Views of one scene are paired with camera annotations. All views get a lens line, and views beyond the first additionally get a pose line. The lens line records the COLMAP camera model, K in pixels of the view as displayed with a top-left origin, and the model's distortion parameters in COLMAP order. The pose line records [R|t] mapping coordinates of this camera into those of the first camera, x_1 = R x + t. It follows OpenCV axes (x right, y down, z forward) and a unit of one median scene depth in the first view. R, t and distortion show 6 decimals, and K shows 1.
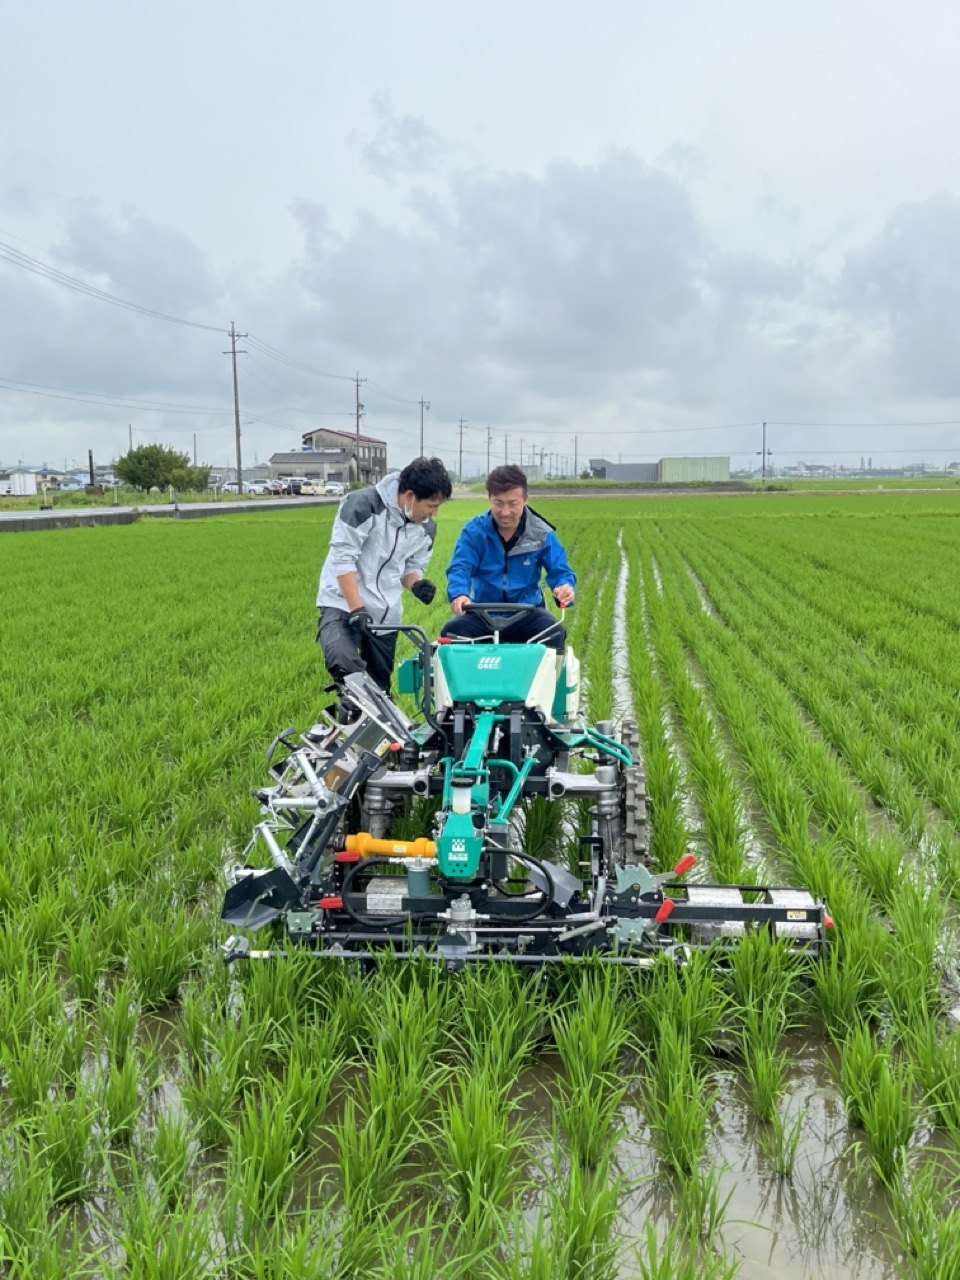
lens RADIAL K [[1321.9, 0, 480.0], [0, 1321.9, 640.0], [0, 0, 1]] dist [0.001460, -0.177223]
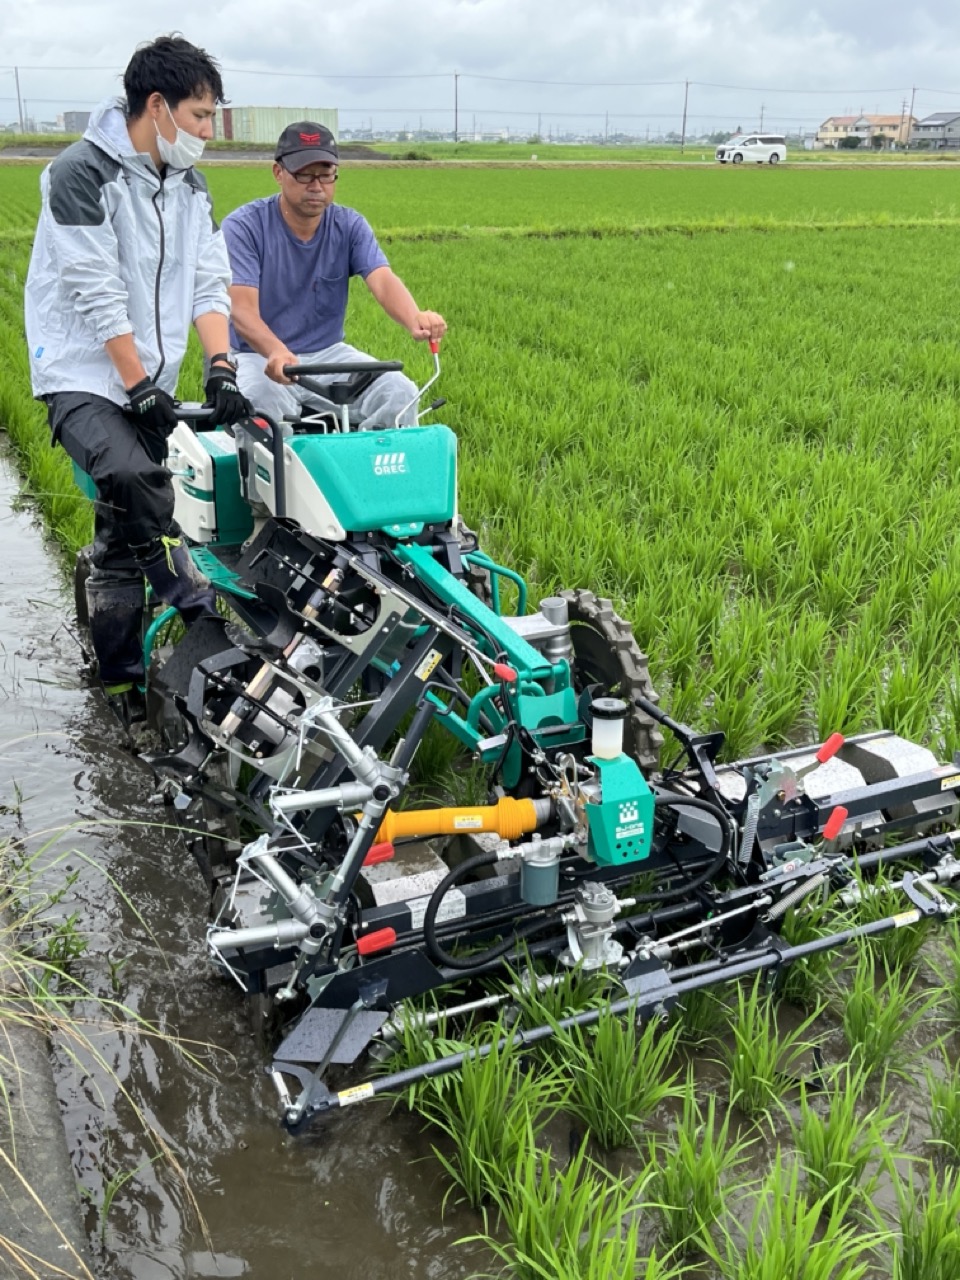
lens RADIAL K [[1321.9, 0, 480.0], [0, 1321.9, 640.0], [0, 0, 1]] dist [0.001460, -0.177223]
pose [[0.815067, -0.178397, 0.551217, -0.314926], [0.035995, 0.965168, 0.259145, -0.061303], [-0.578248, -0.191379, 0.793097, 0.481400]]
